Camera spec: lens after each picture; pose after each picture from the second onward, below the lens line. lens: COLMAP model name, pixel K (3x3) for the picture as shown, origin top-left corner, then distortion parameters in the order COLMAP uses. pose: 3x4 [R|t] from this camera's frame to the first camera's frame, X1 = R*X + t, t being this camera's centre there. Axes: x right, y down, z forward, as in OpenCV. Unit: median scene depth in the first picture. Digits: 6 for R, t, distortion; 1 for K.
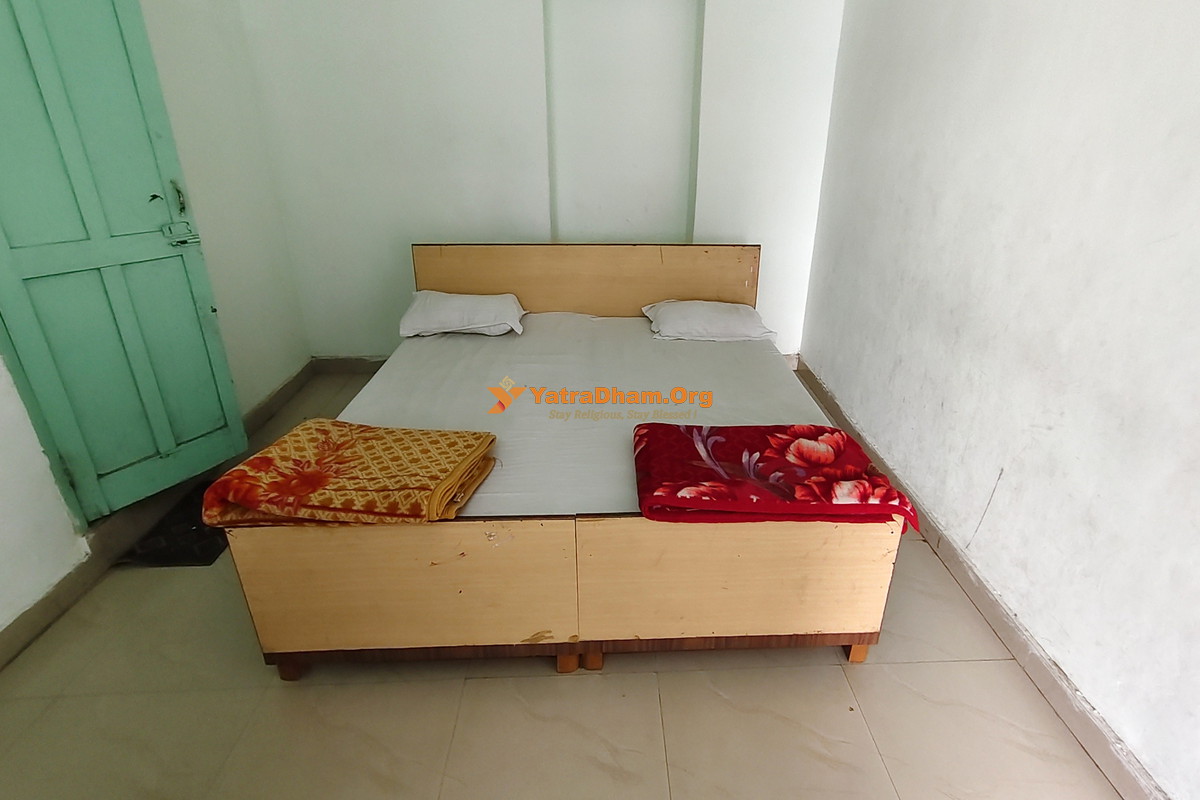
lens RADIAL K [[687.4, 0, 635.1], [0, 687.4, 404.2], [0, 0, 1]] dist [-0.002130, 0.000545]
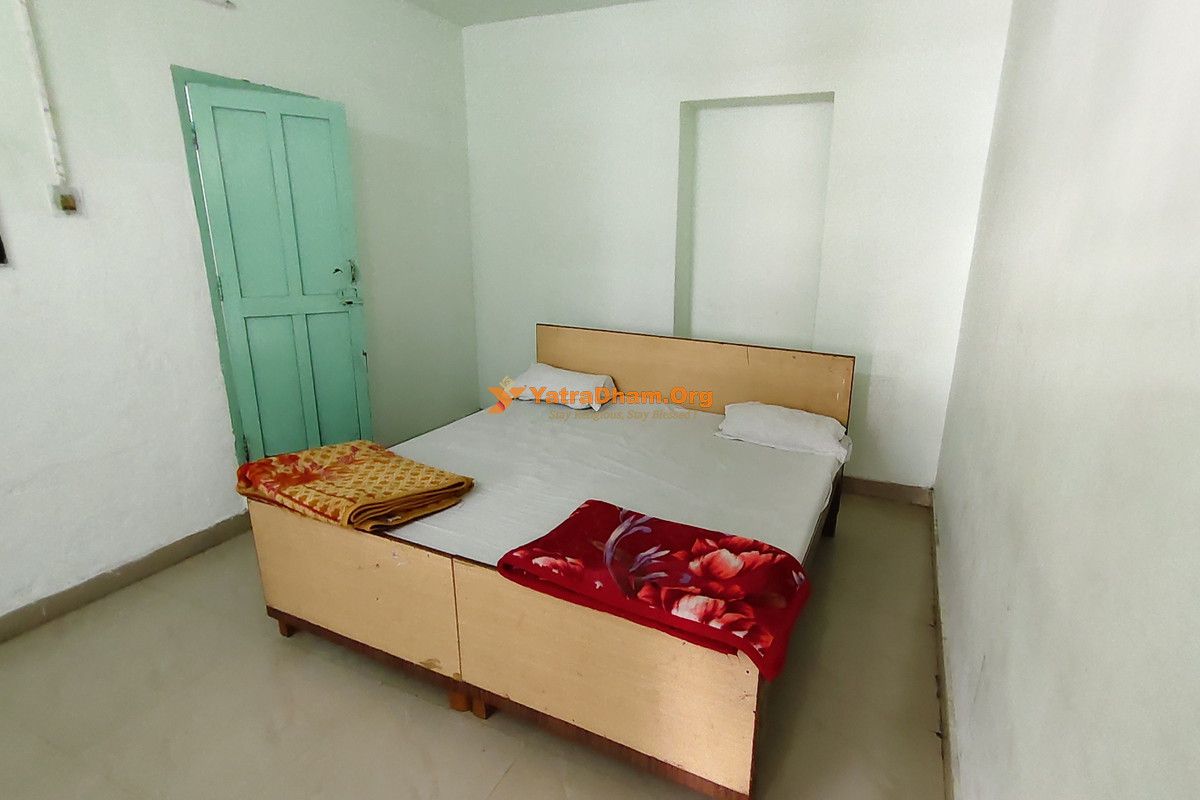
lens RADIAL K [[687.4, 0, 635.1], [0, 687.4, 404.2], [0, 0, 1]] dist [-0.002130, 0.000545]
pose [[0.863589, 0.138281, -0.484863, 0.615761], [-0.210438, 0.972744, -0.097388, -0.027368], [0.458181, 0.186137, 0.869151, 0.114406]]
